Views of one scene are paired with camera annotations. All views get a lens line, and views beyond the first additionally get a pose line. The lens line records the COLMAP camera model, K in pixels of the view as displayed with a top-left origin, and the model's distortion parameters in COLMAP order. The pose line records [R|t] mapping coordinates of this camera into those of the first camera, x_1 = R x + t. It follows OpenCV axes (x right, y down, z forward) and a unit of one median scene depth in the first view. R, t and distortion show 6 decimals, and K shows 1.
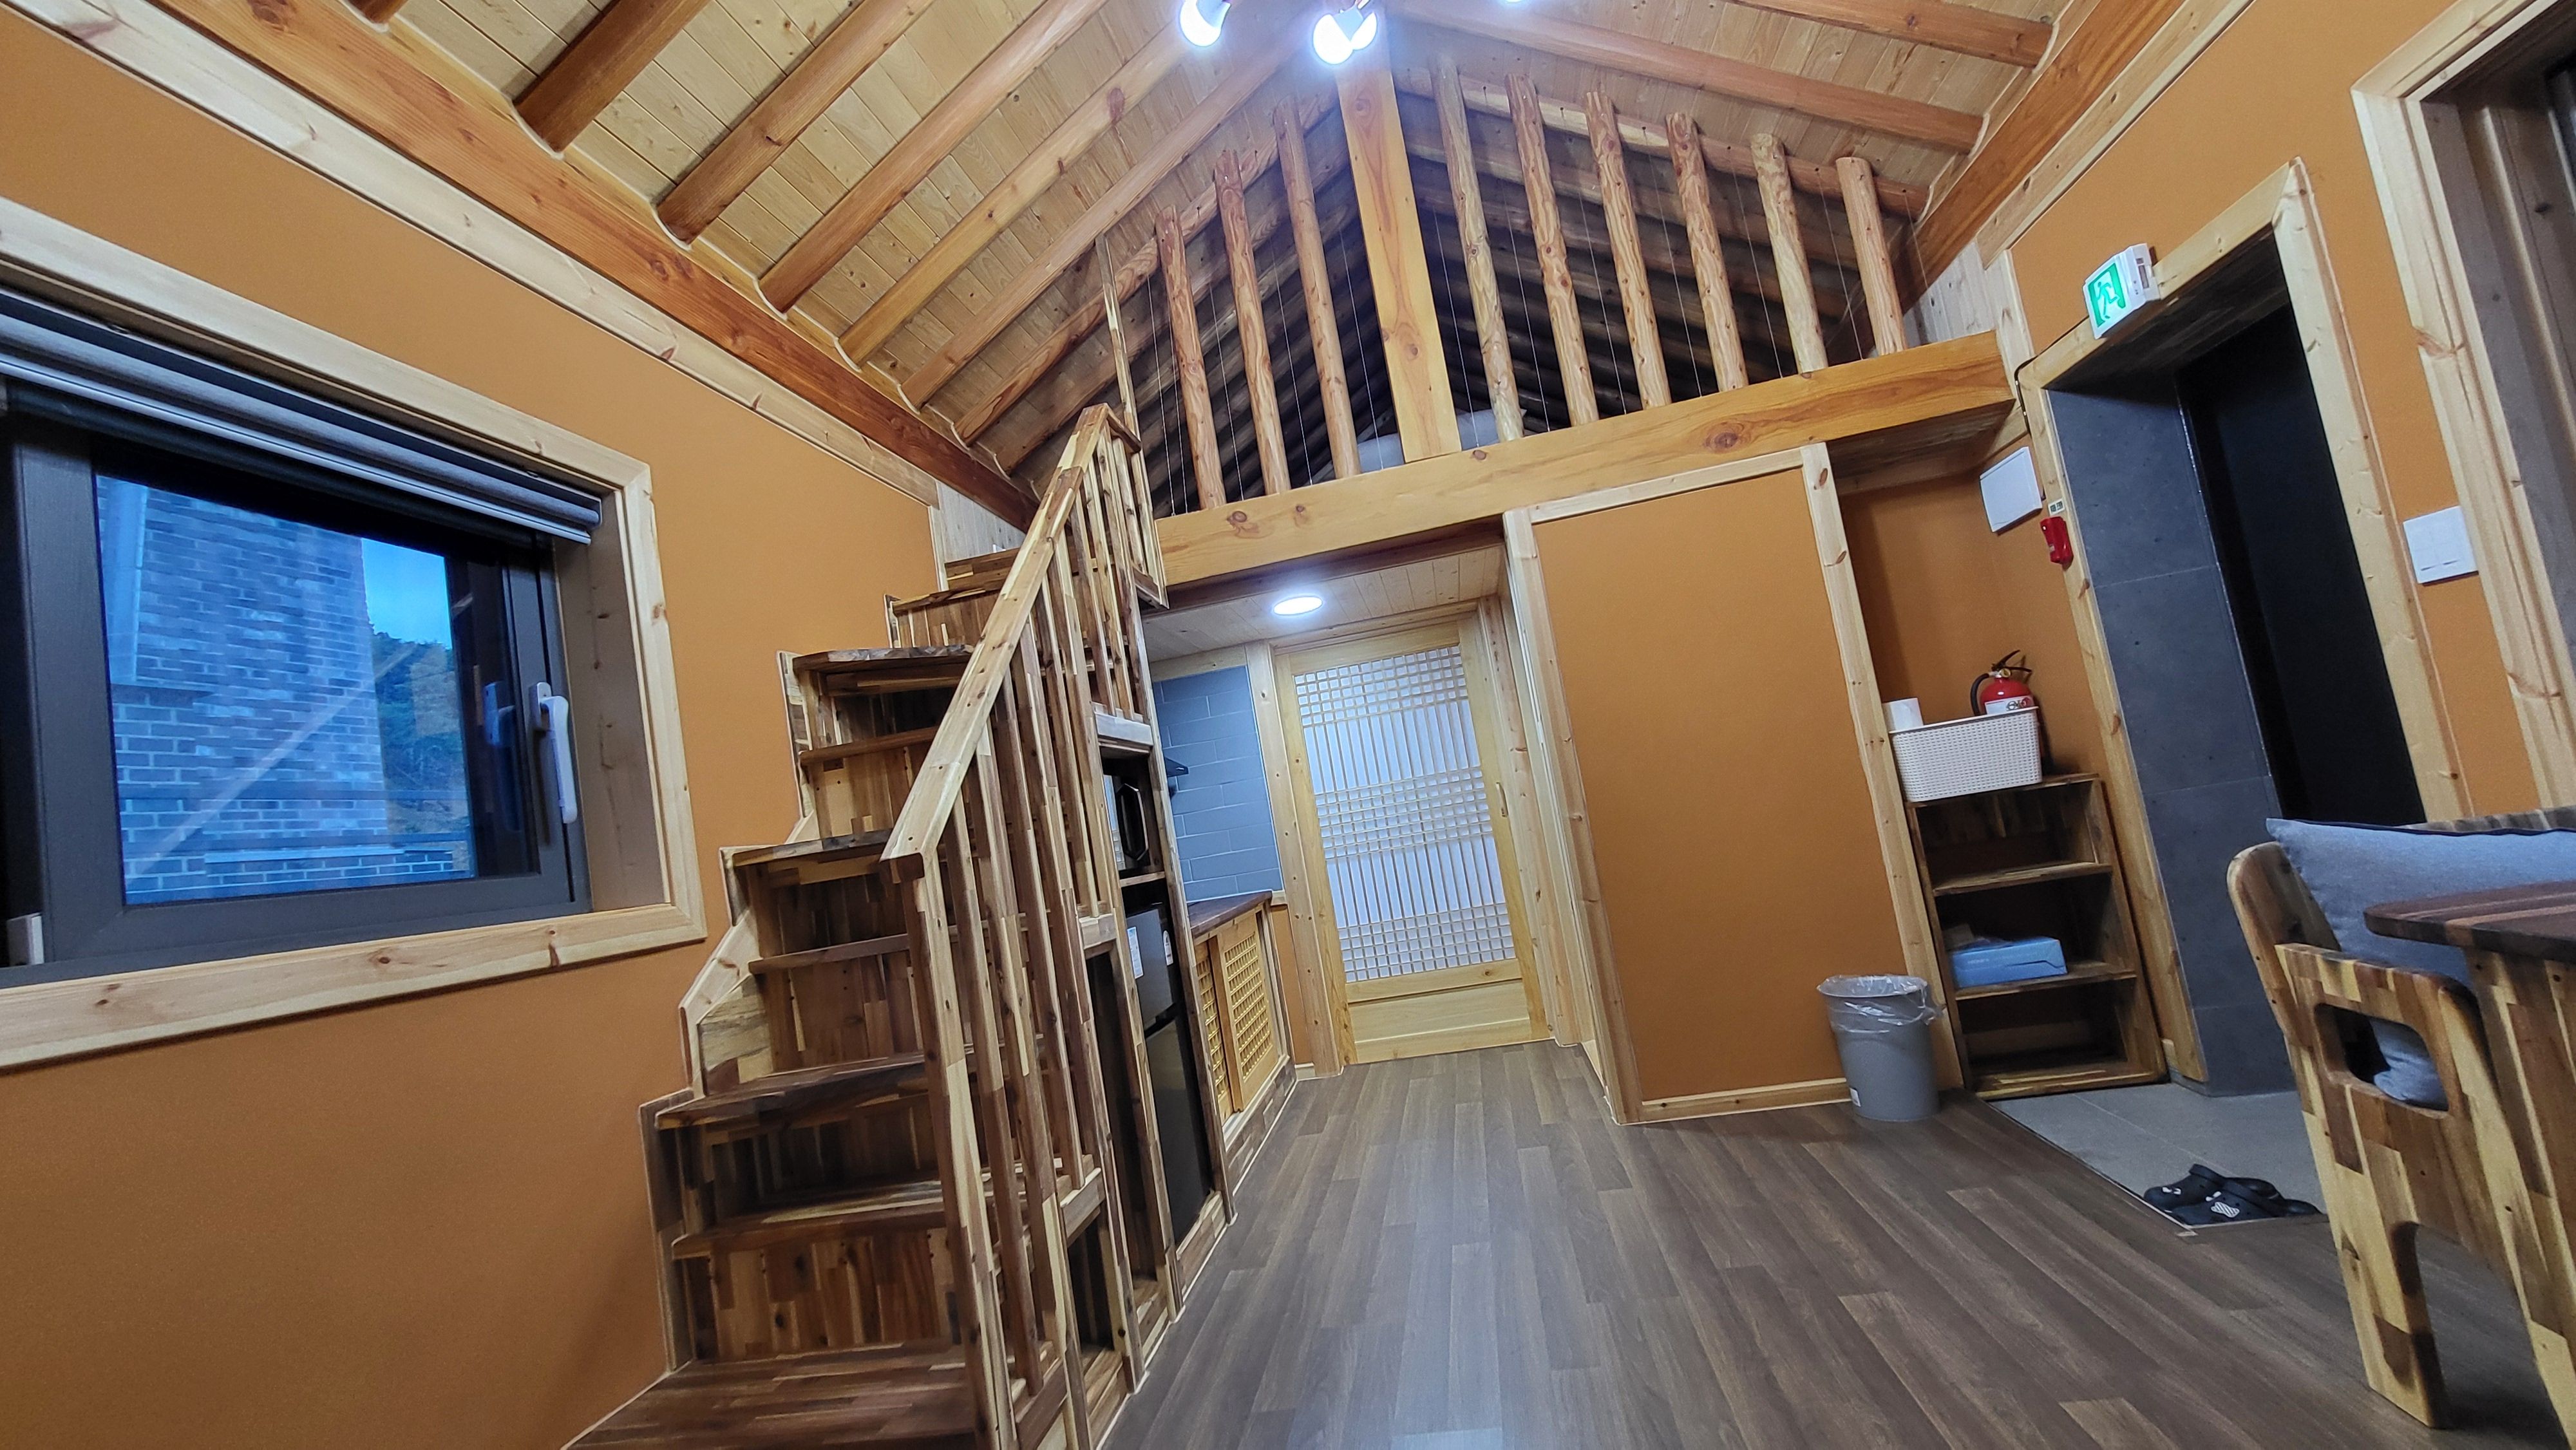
lens RADIAL K [[1022.2, 0, 1290.9], [0, 1022.2, 735.3], [0, 0, 1]] dist [0.003202, -0.000130]
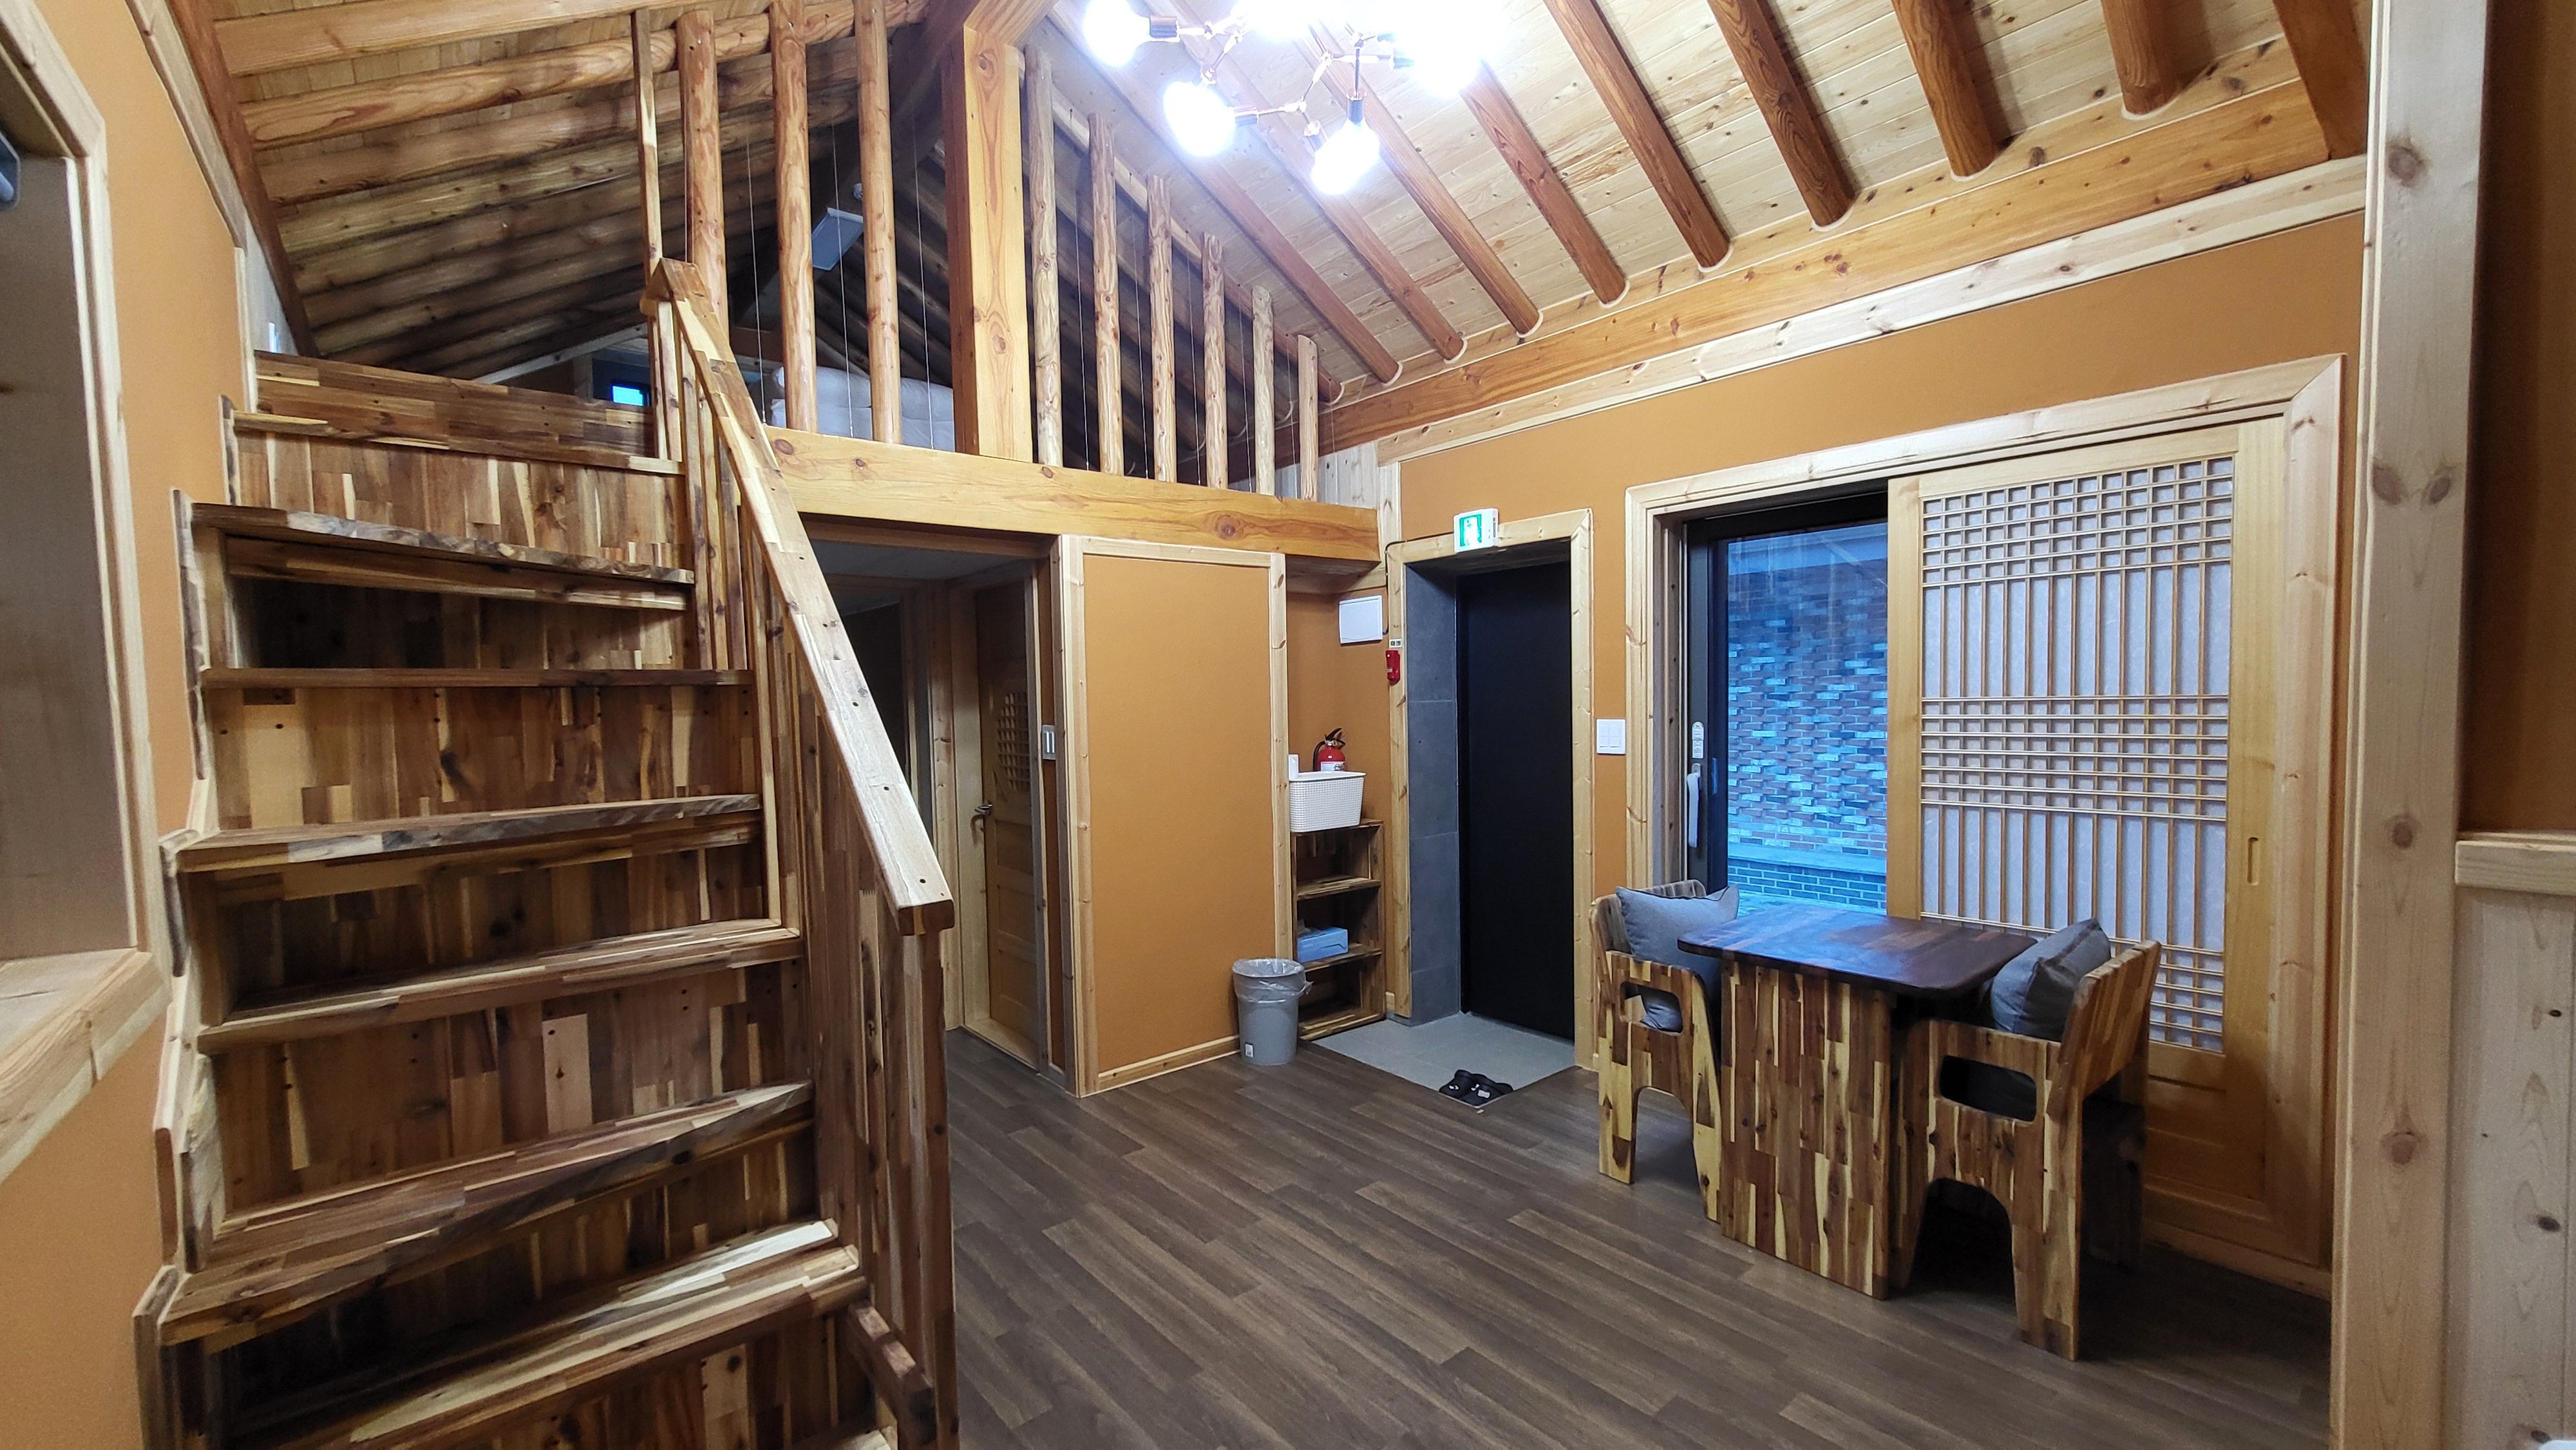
lens RADIAL K [[1022.2, 0, 1293.0], [0, 1022.2, 739.1], [0, 0, 1]] dist [0.003202, -0.000130]
pose [[0.639332, 0.120824, 0.759379, -0.514686], [-0.157237, 0.987252, -0.024700, -0.026755], [-0.752682, -0.103611, 0.650180, 0.138596]]
